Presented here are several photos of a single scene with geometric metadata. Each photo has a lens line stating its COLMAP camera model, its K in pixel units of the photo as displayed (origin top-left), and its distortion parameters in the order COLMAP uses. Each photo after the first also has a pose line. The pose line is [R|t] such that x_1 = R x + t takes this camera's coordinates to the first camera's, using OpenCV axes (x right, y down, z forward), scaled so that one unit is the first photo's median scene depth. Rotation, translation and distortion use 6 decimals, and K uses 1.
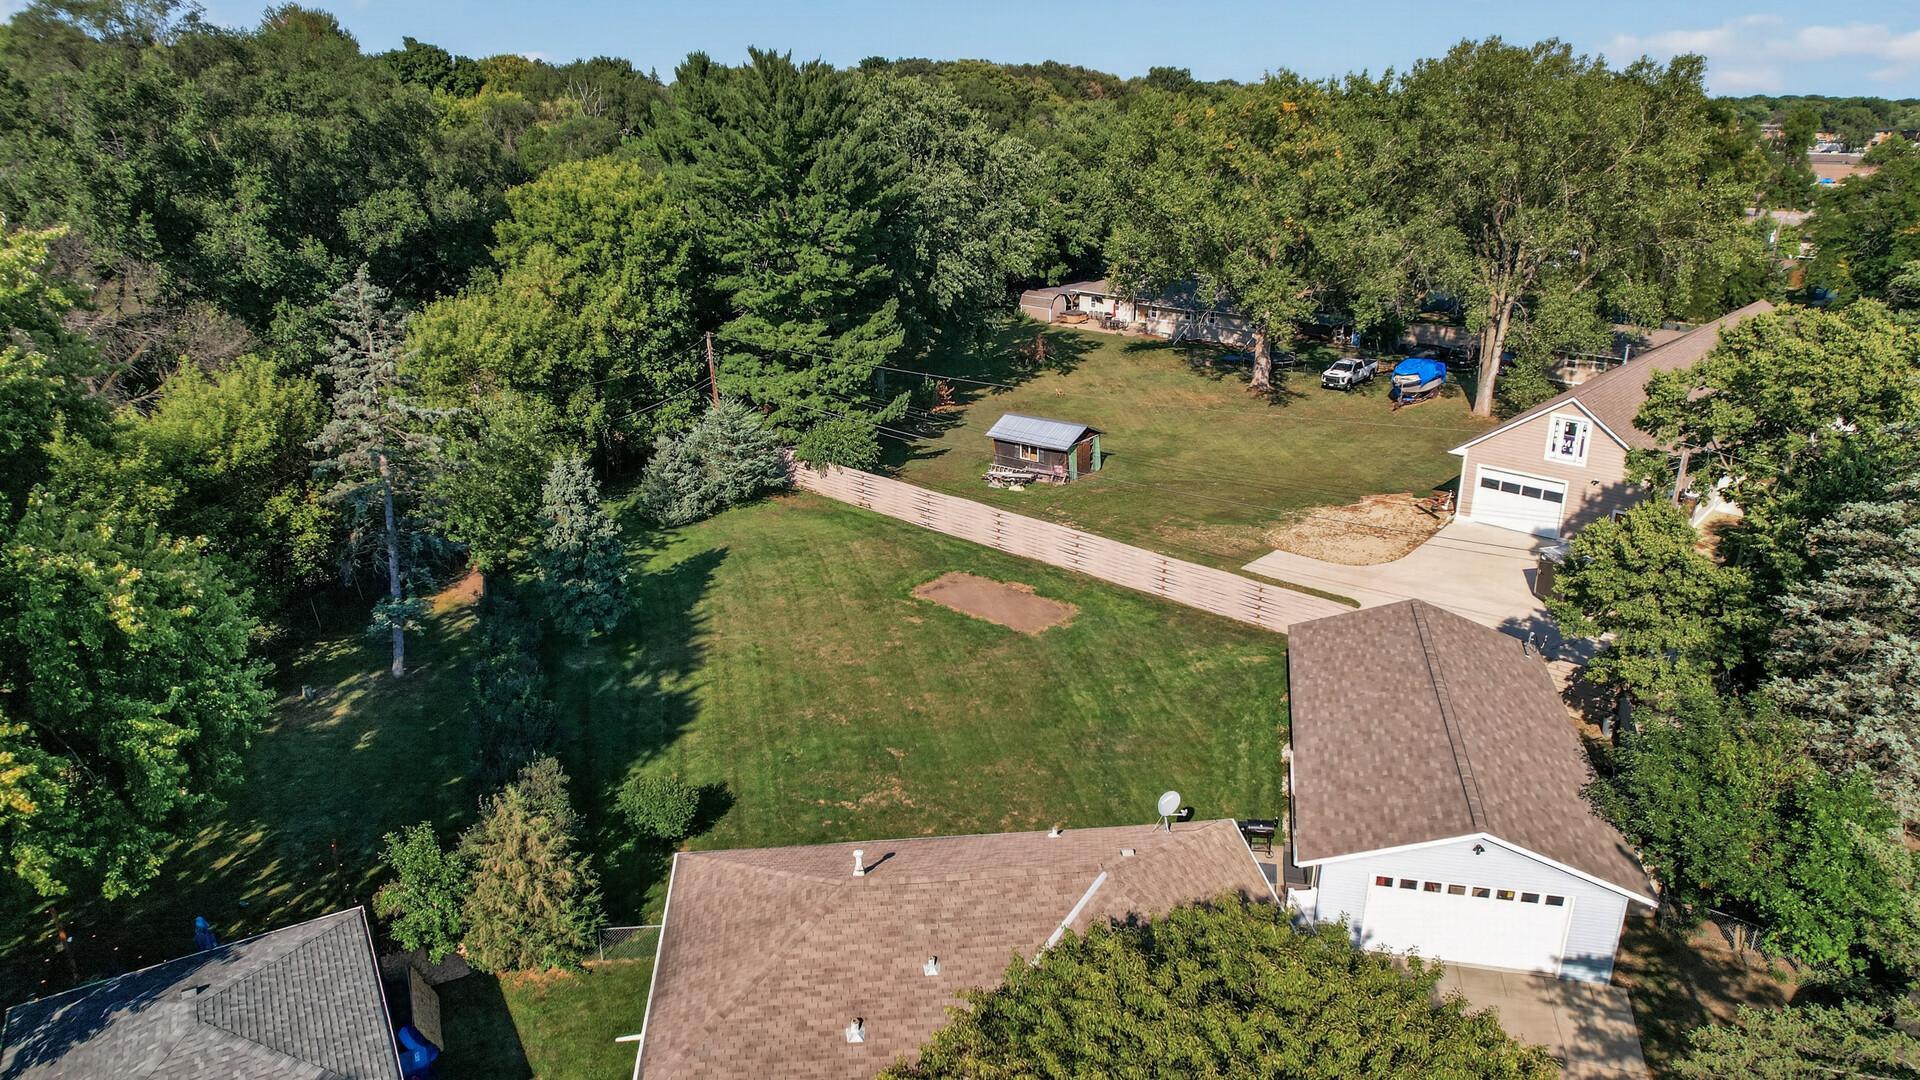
lens RADIAL K [[1257.1, 0, 960.7], [0, 1257.1, 548.2], [0, 0, 1]] dist [-0.065034, 0.071981]
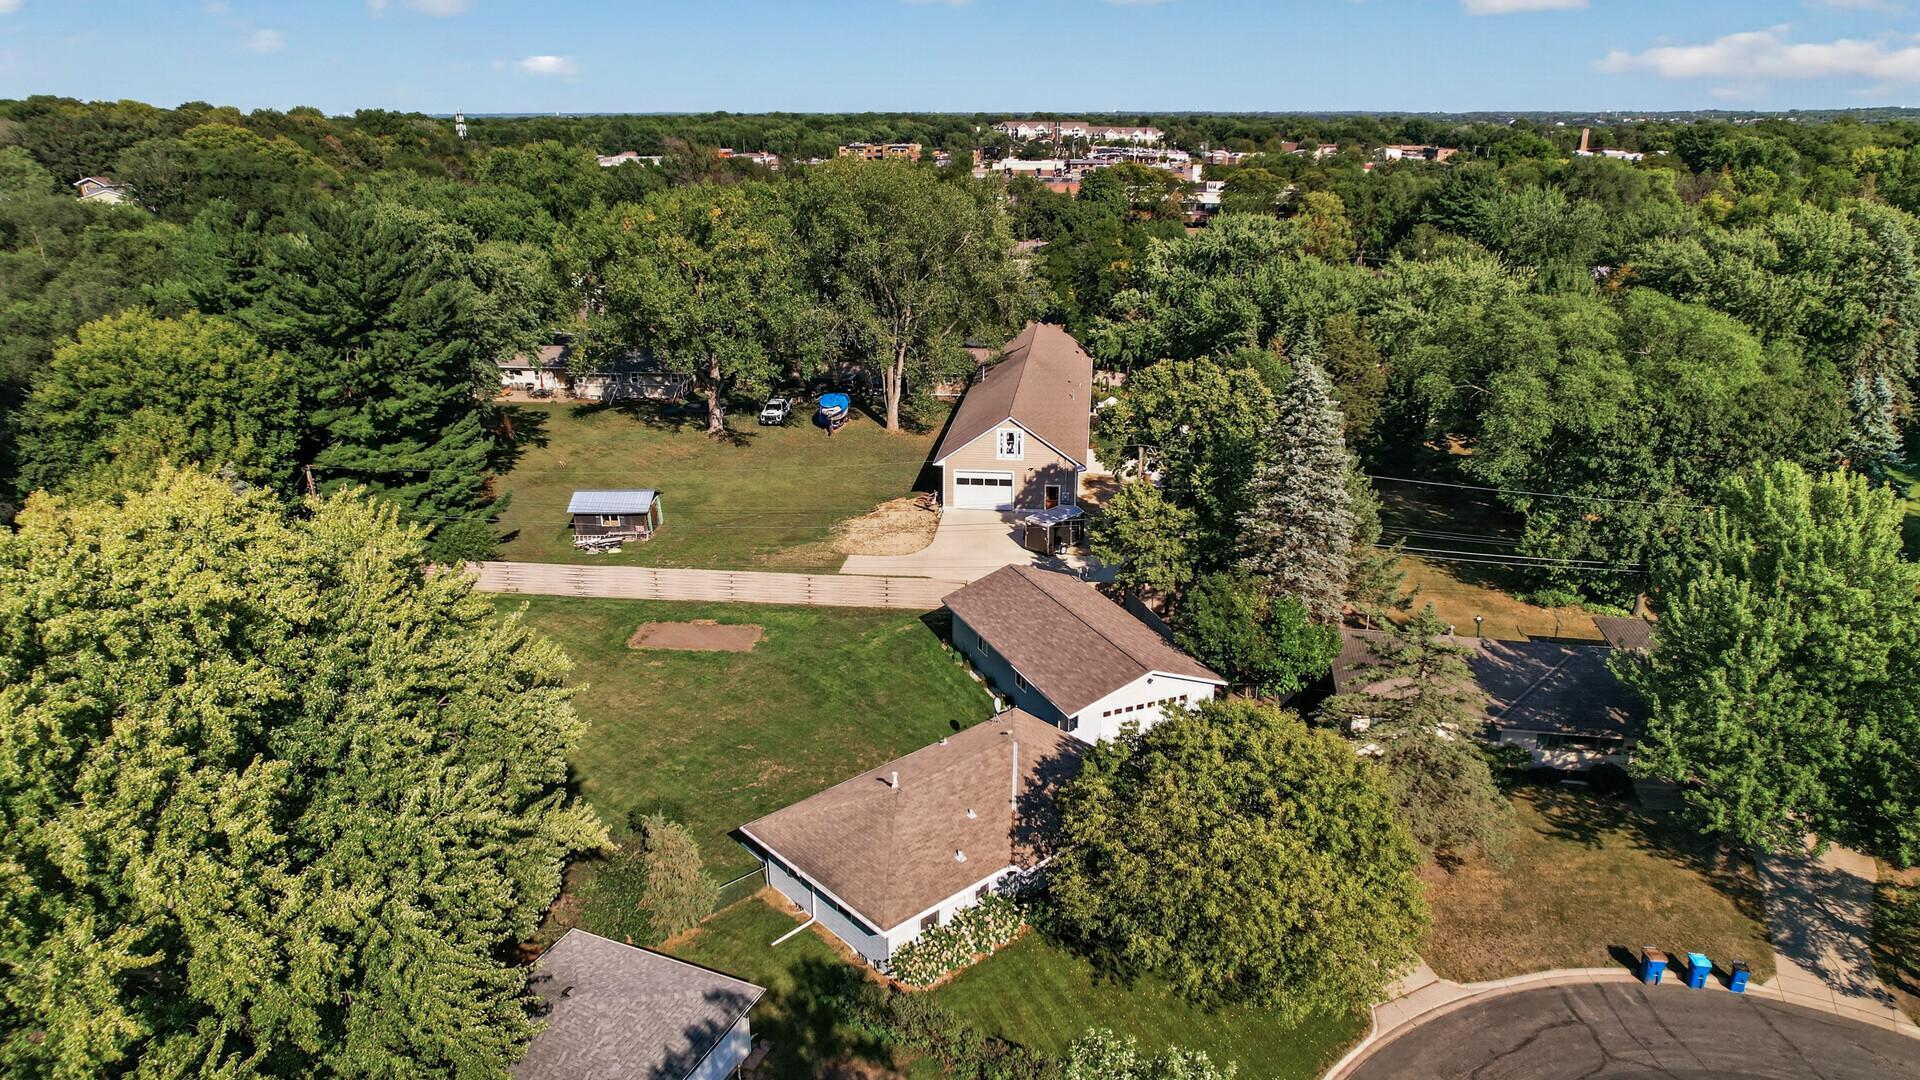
lens RADIAL K [[1240.7, 0, 966.4], [0, 1240.7, 549.4], [0, 0, 1]] dist [-0.070867, 0.071710]
pose [[0.805228, -0.198503, 0.558752, -0.352048], [0.201039, 0.977883, 0.057684, -0.050079], [-0.557845, 0.065881, 0.827326, -0.175112]]
